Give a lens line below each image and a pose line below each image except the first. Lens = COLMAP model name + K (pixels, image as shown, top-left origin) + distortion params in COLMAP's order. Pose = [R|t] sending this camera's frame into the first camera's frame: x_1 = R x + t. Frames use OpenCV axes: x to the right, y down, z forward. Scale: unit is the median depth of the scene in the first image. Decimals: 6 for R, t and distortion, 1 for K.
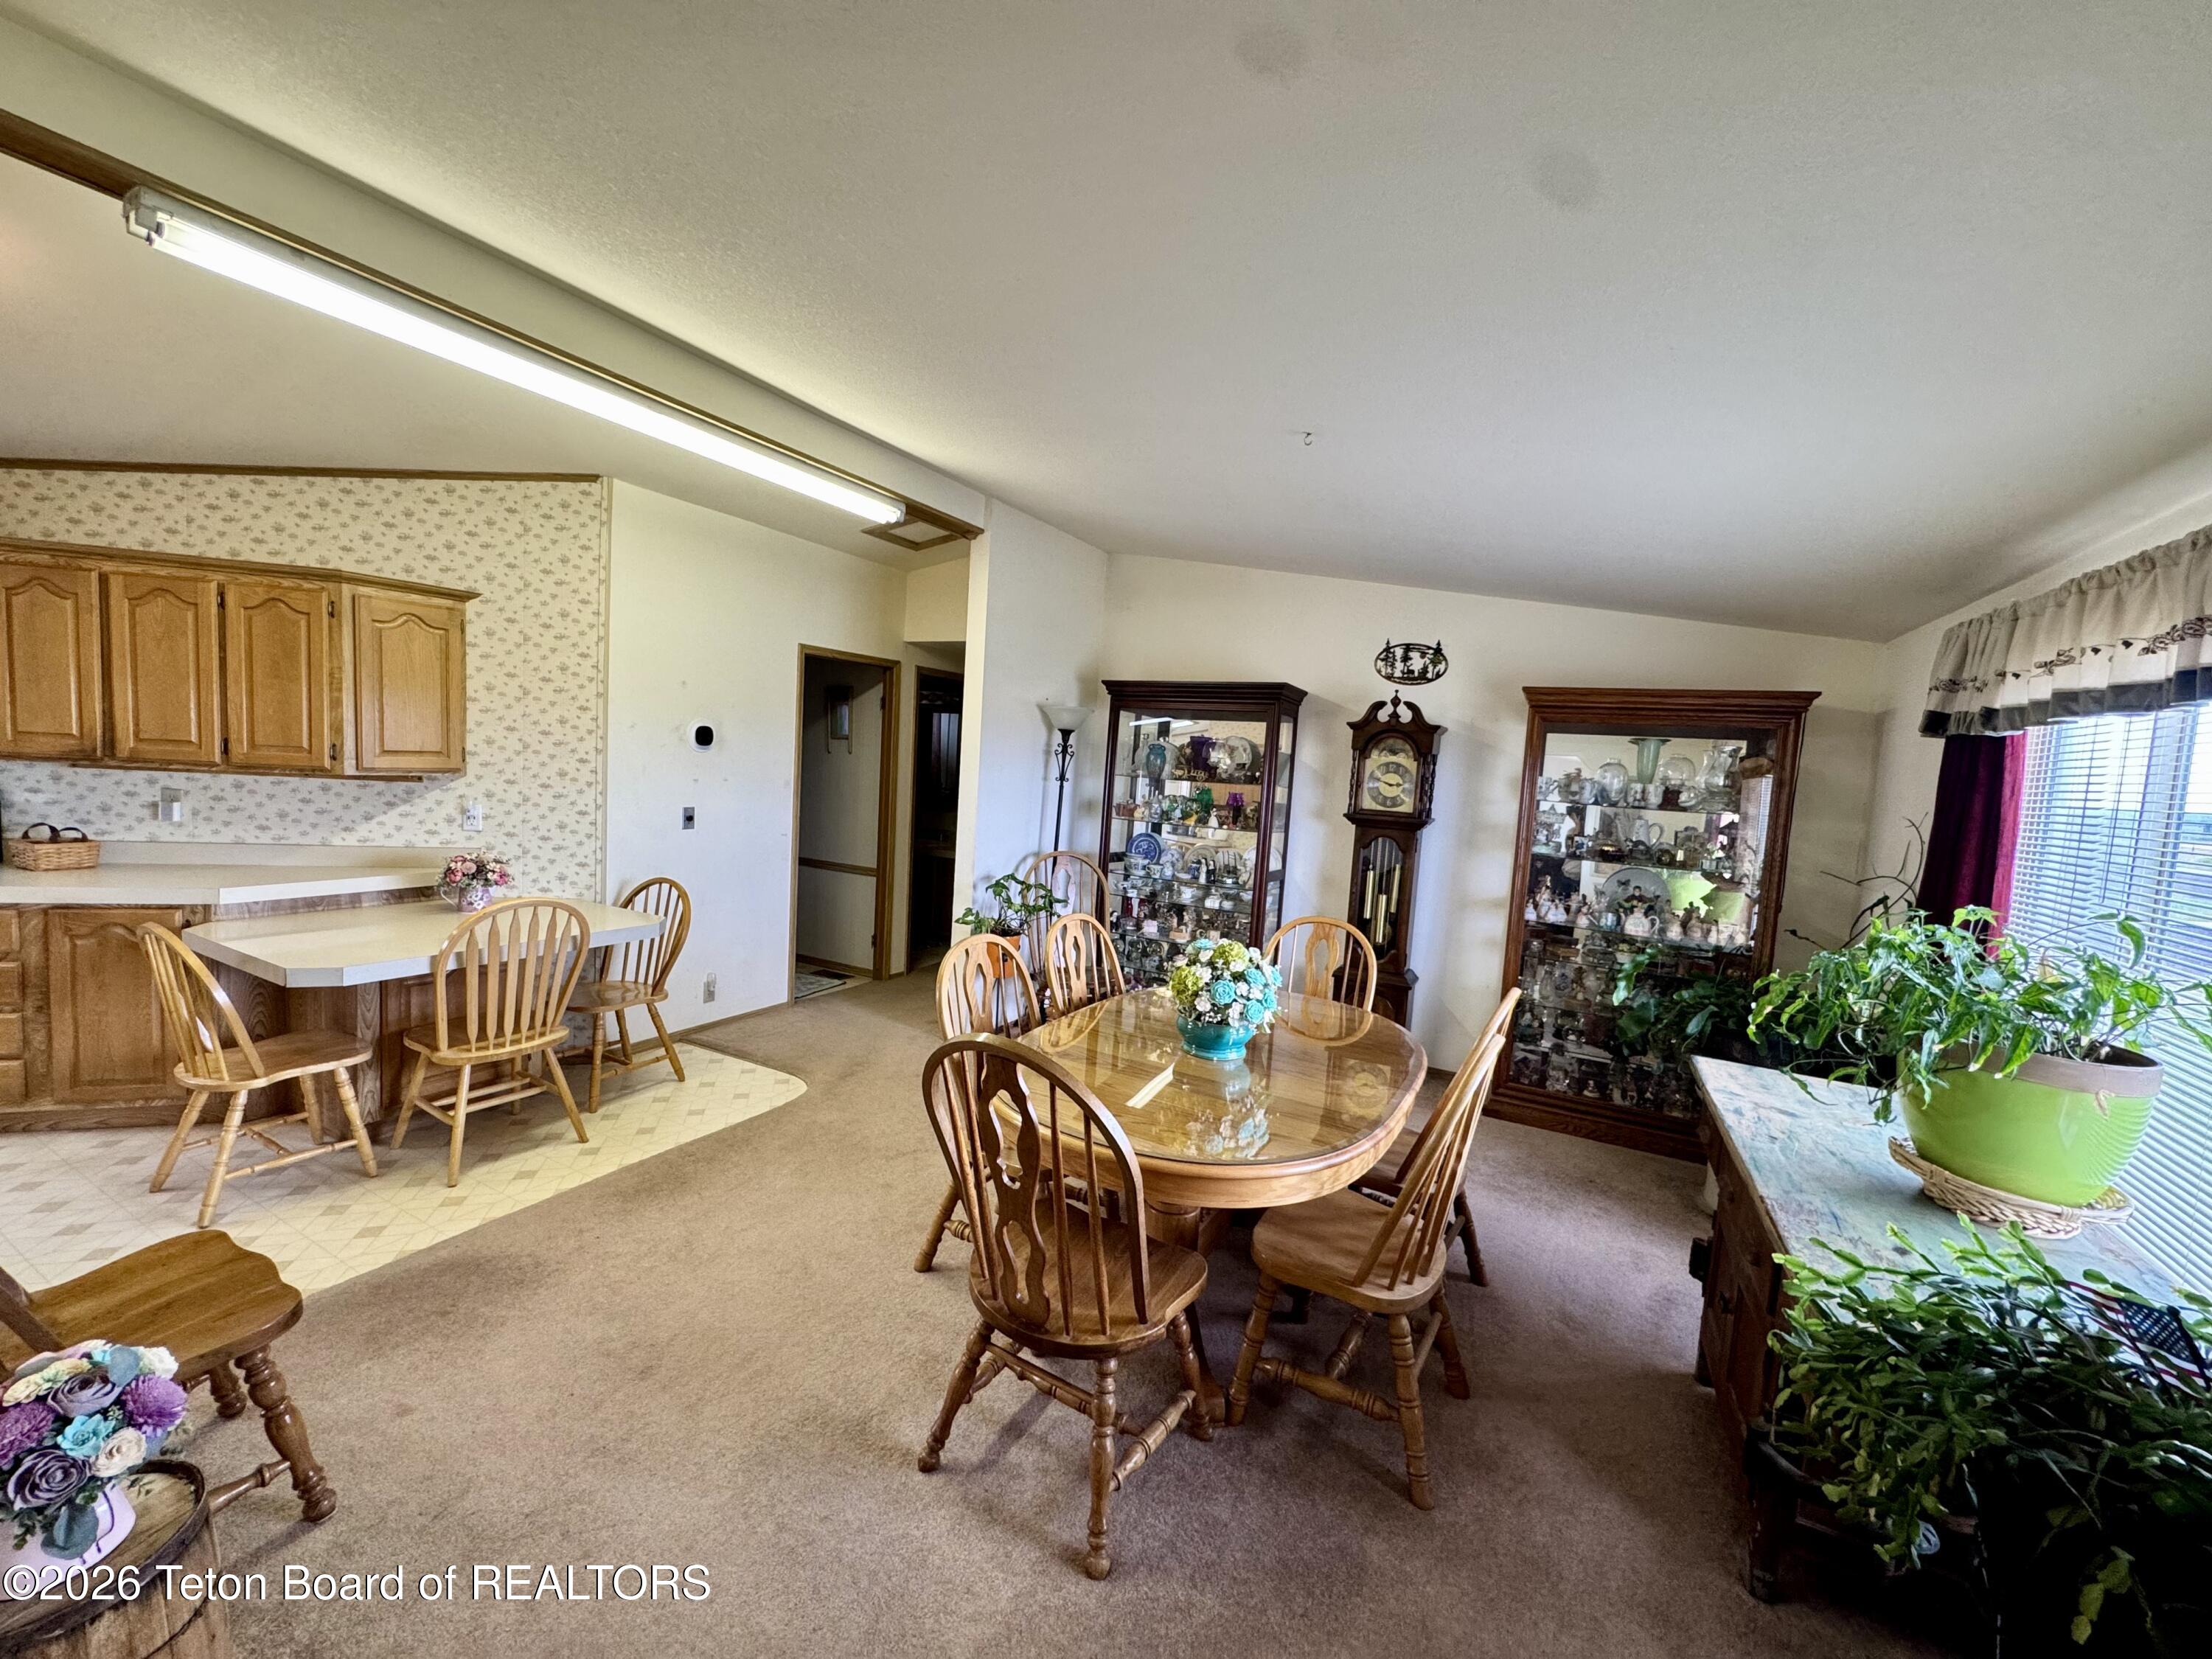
lens RADIAL K [[886.2, 0, 1106.0], [0, 886.2, 829.5], [0, 0, 1]] dist [-0.001614, -0.000376]
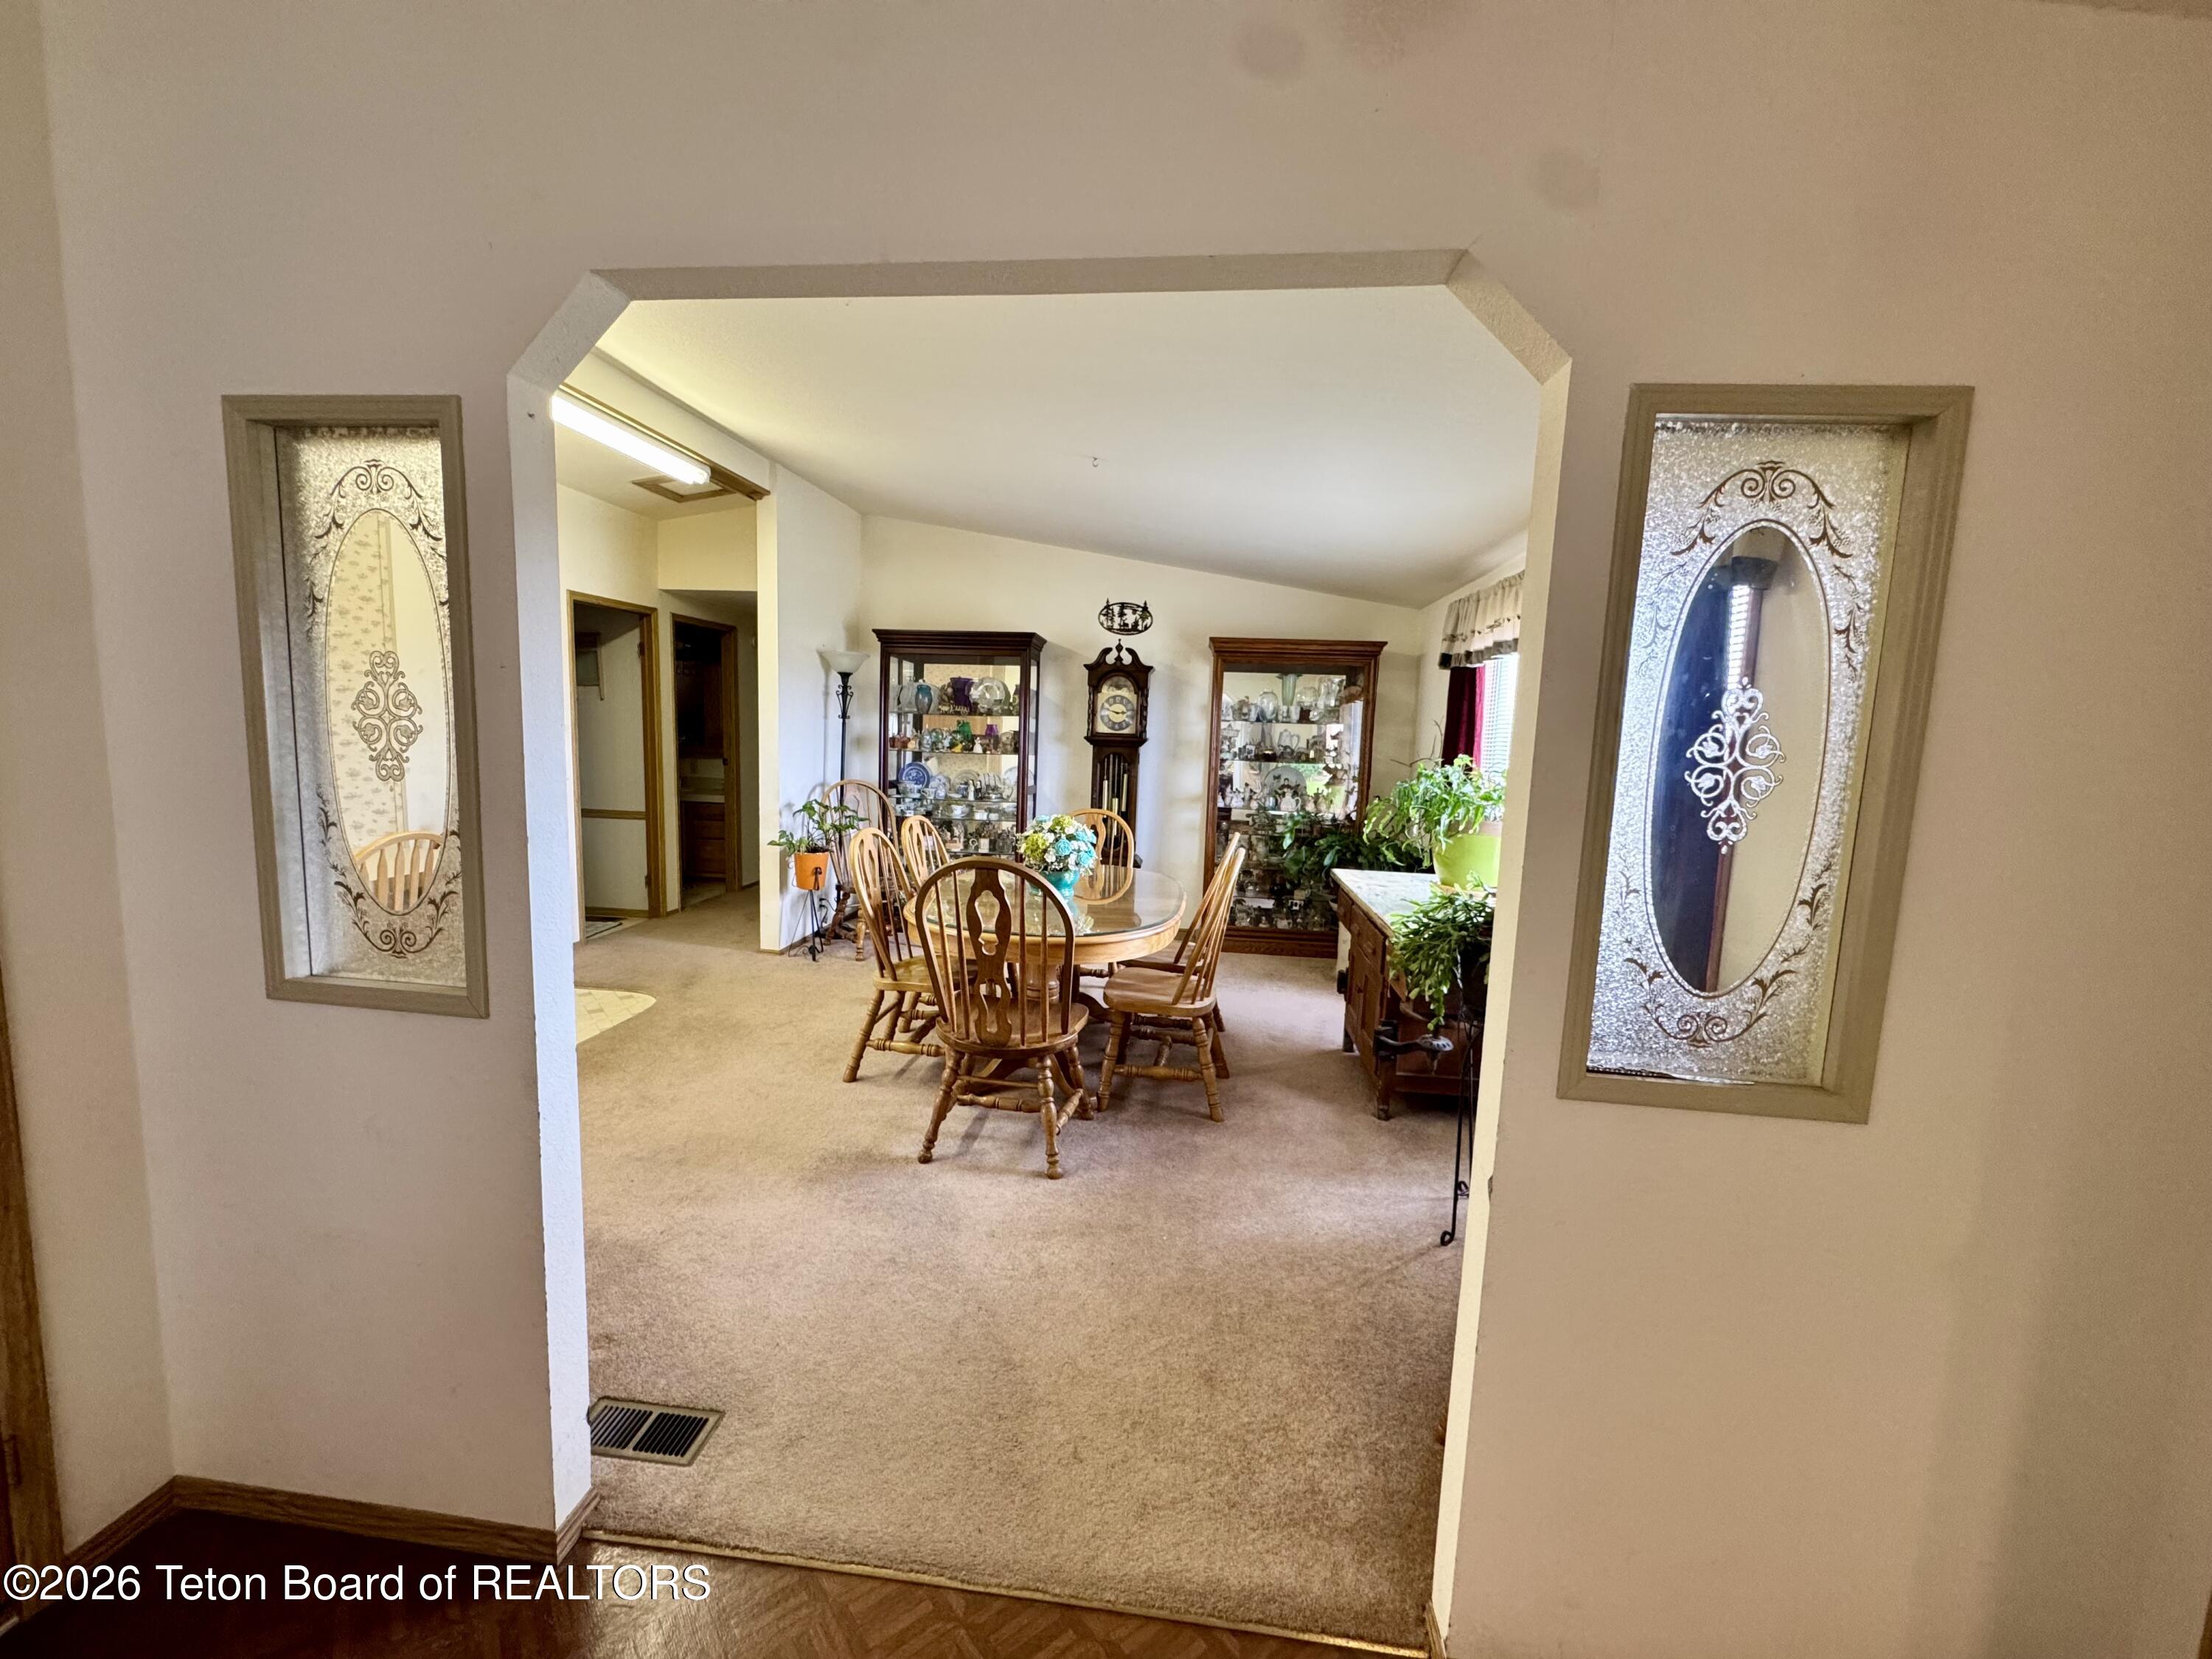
lens RADIAL K [[886.2, 0, 1106.0], [0, 886.2, 829.5], [0, 0, 1]] dist [-0.001614, -0.000376]
pose [[0.928241, -0.073001, 0.364745, -0.182486], [0.052453, 0.996444, 0.065945, 0.033716], [-0.368262, -0.042081, 0.928769, -0.207900]]
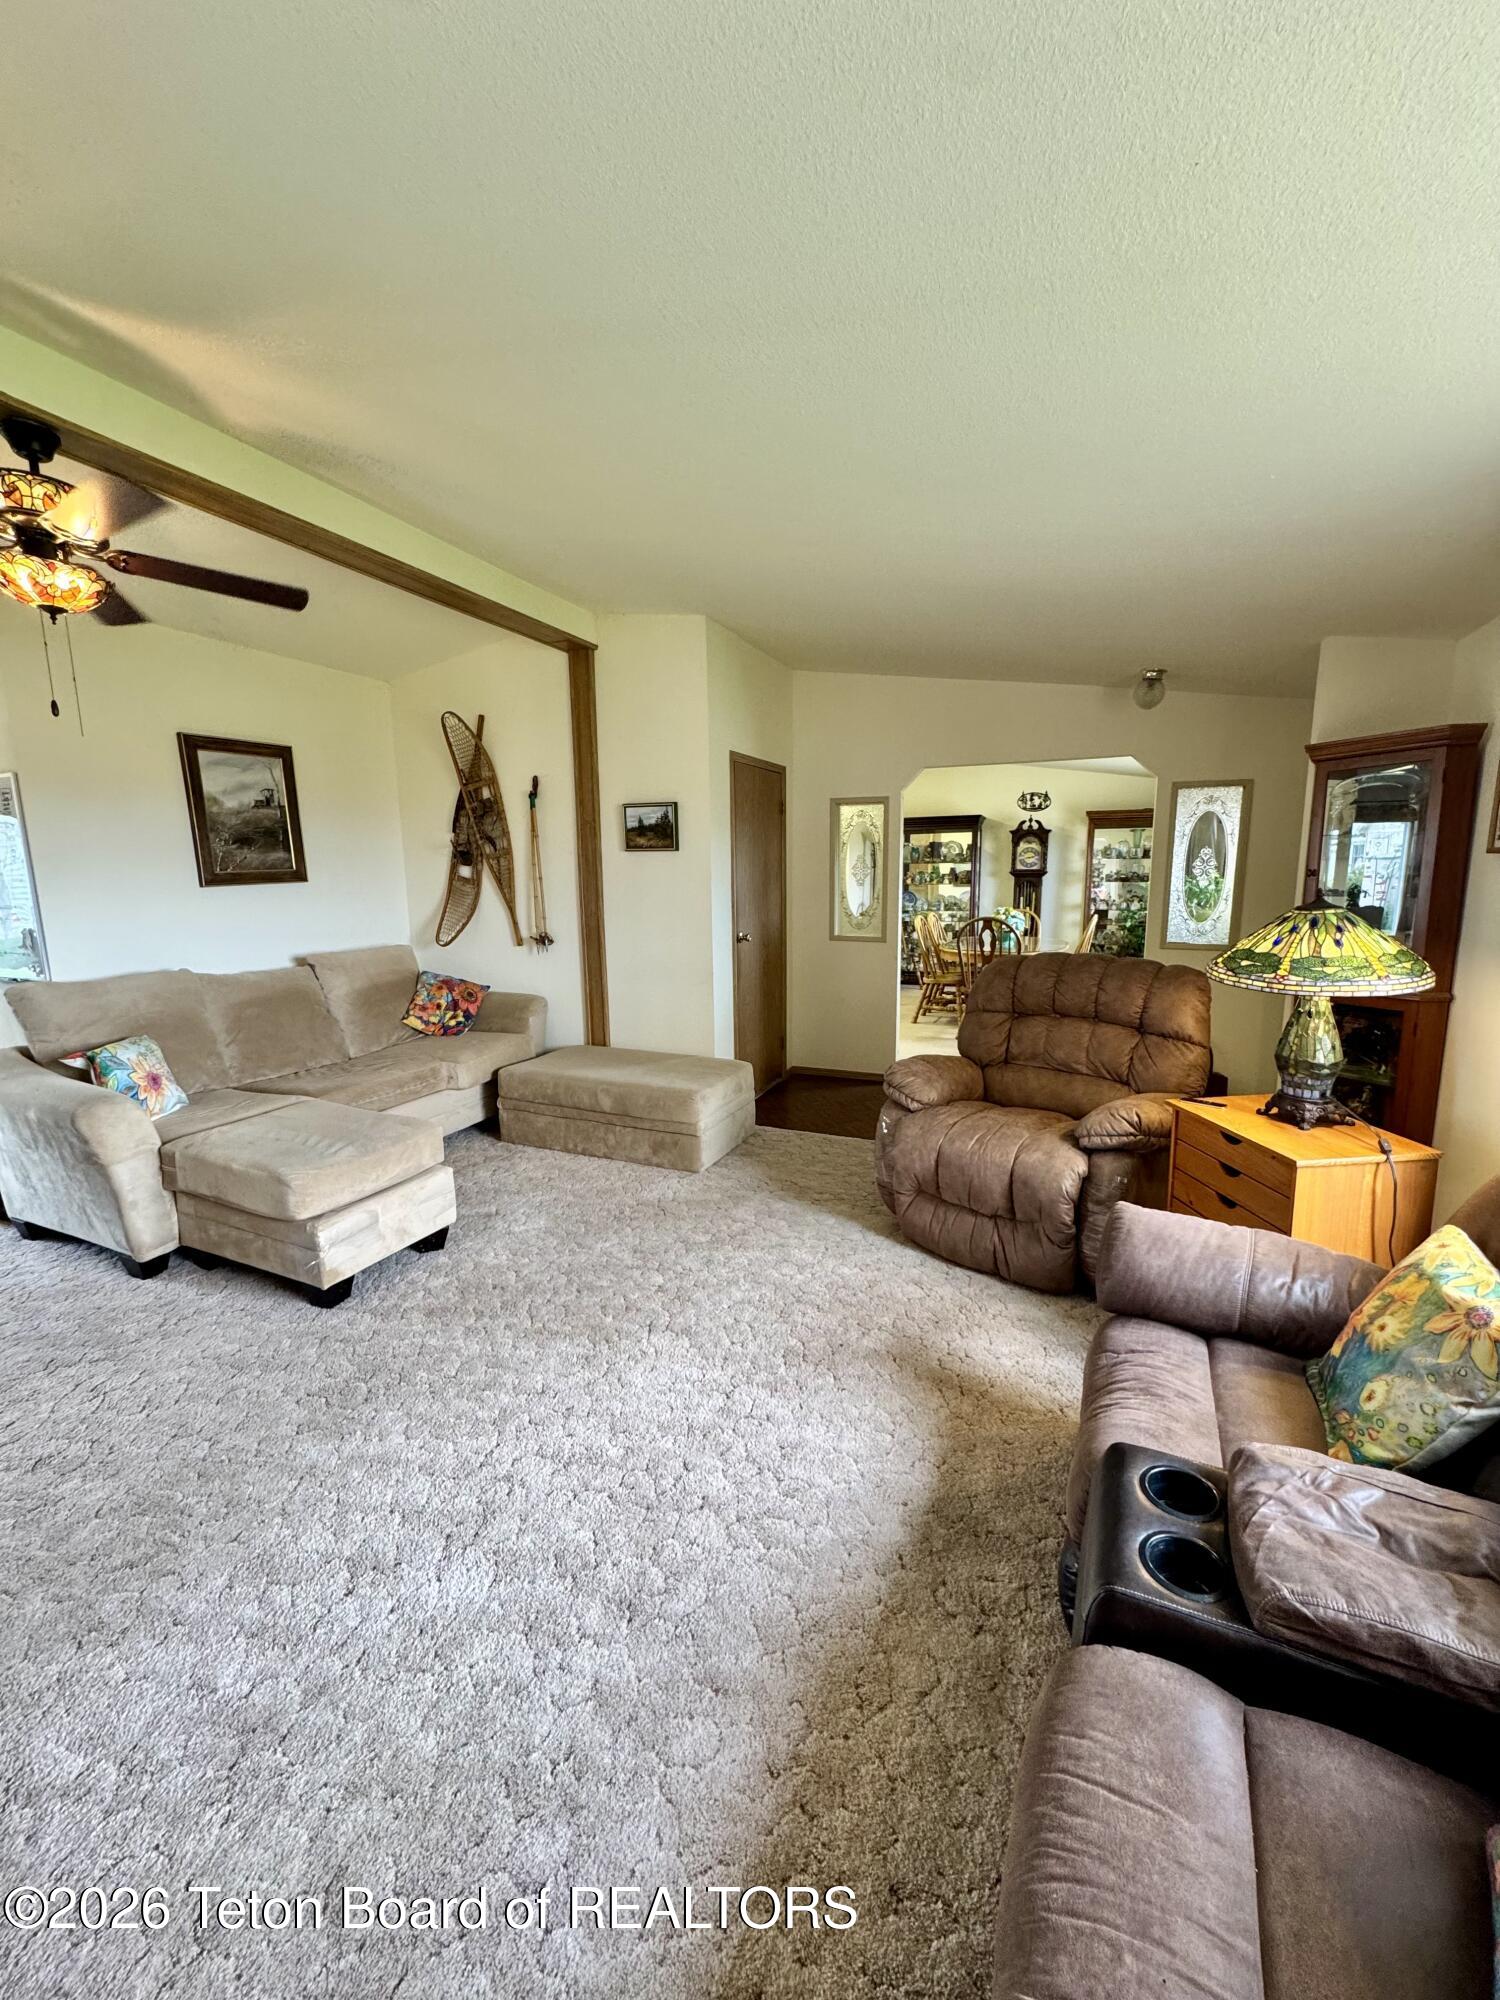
lens RADIAL K [[801.3, 0, 750.0], [0, 801.3, 1000.0], [0, 0, 1]] dist [-0.001614, -0.000376]
pose [[0.993527, -0.087122, 0.072900, -0.575360], [0.080561, 0.992808, 0.088556, 0.073344], [-0.080090, -0.082109, 0.993400, -1.017058]]
